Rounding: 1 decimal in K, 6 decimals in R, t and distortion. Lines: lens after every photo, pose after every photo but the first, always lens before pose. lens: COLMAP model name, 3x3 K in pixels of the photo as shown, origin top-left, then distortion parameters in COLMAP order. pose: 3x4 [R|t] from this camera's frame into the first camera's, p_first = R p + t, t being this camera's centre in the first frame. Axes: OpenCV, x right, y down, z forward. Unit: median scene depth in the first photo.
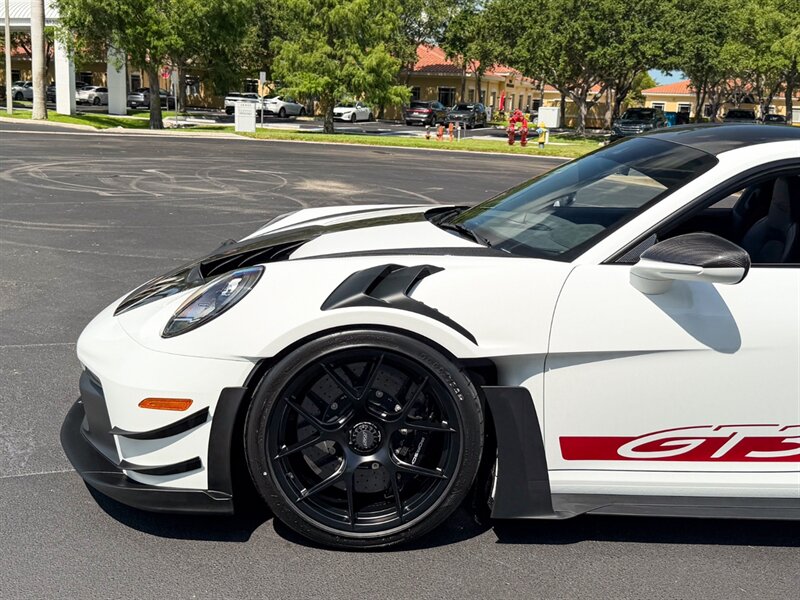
lens RADIAL K [[838.0, 0, 403.7], [0, 838.0, 269.4], [0, 0, 1]] dist [0.154118, -0.355042]
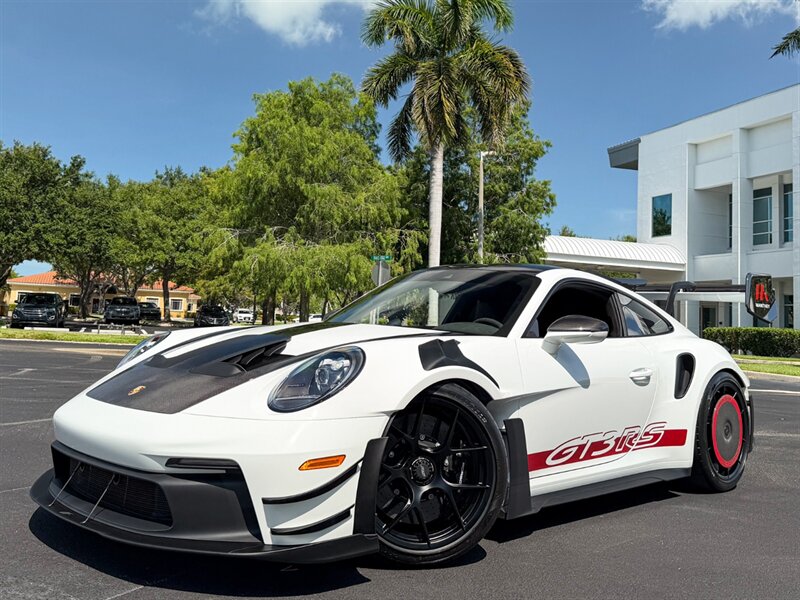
lens RADIAL K [[791.7, 0, 397.4], [0, 791.7, 240.0], [0, 0, 1]] dist [0.128581, -0.268457]
pose [[0.729401, 0.061062, 0.681355, -0.929840], [0.118734, 0.969591, -0.213999, 0.104372], [-0.673703, 0.236992, 0.699971, 0.085761]]
